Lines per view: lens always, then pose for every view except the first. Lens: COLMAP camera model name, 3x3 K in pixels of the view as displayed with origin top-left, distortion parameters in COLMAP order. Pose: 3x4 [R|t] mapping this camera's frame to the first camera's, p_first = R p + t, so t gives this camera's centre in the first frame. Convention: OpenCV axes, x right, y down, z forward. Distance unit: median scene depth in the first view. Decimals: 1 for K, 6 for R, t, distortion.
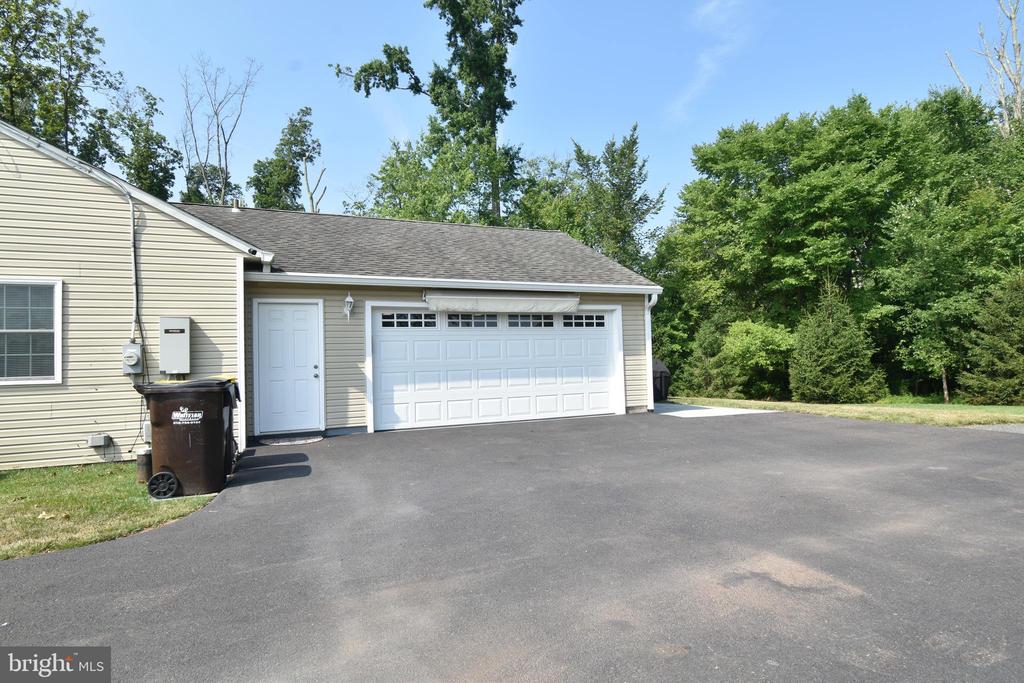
lens RADIAL K [[548.5, 0, 508.6], [0, 548.5, 343.5], [0, 0, 1]] dist [-0.006408, -0.002168]
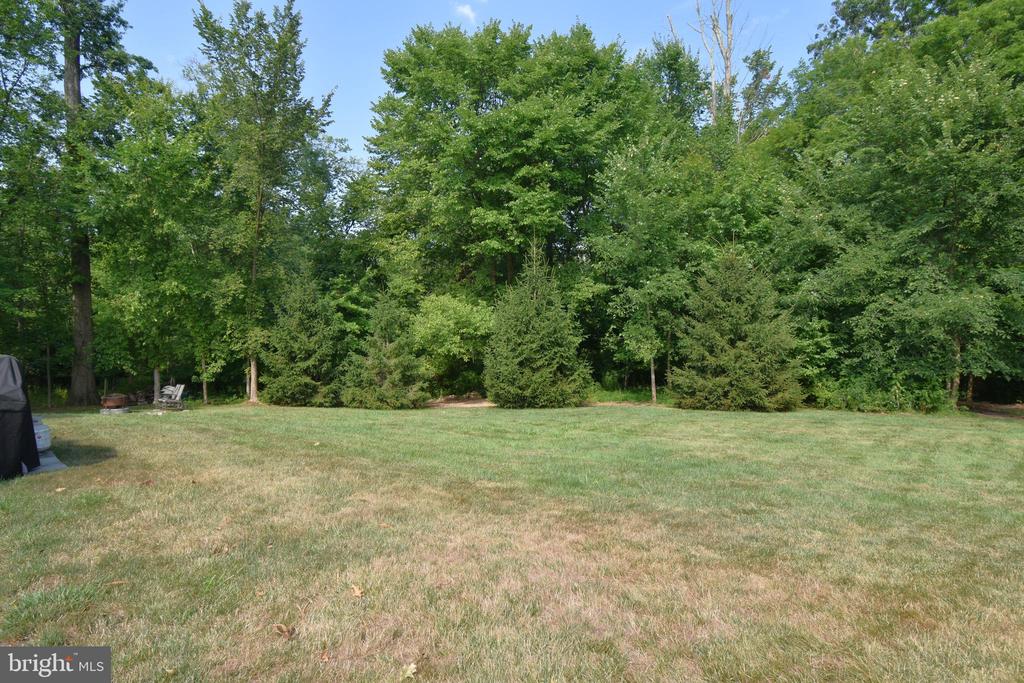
lens RADIAL K [[557.9, 0, 510.2], [0, 557.9, 343.2], [0, 0, 1]] dist [-0.000271, -0.002099]
pose [[0.910367, 0.017977, 0.413411, 0.231819], [-0.032643, 0.999062, 0.028437, 0.000725], [-0.412513, -0.039383, 0.910100, 0.297492]]
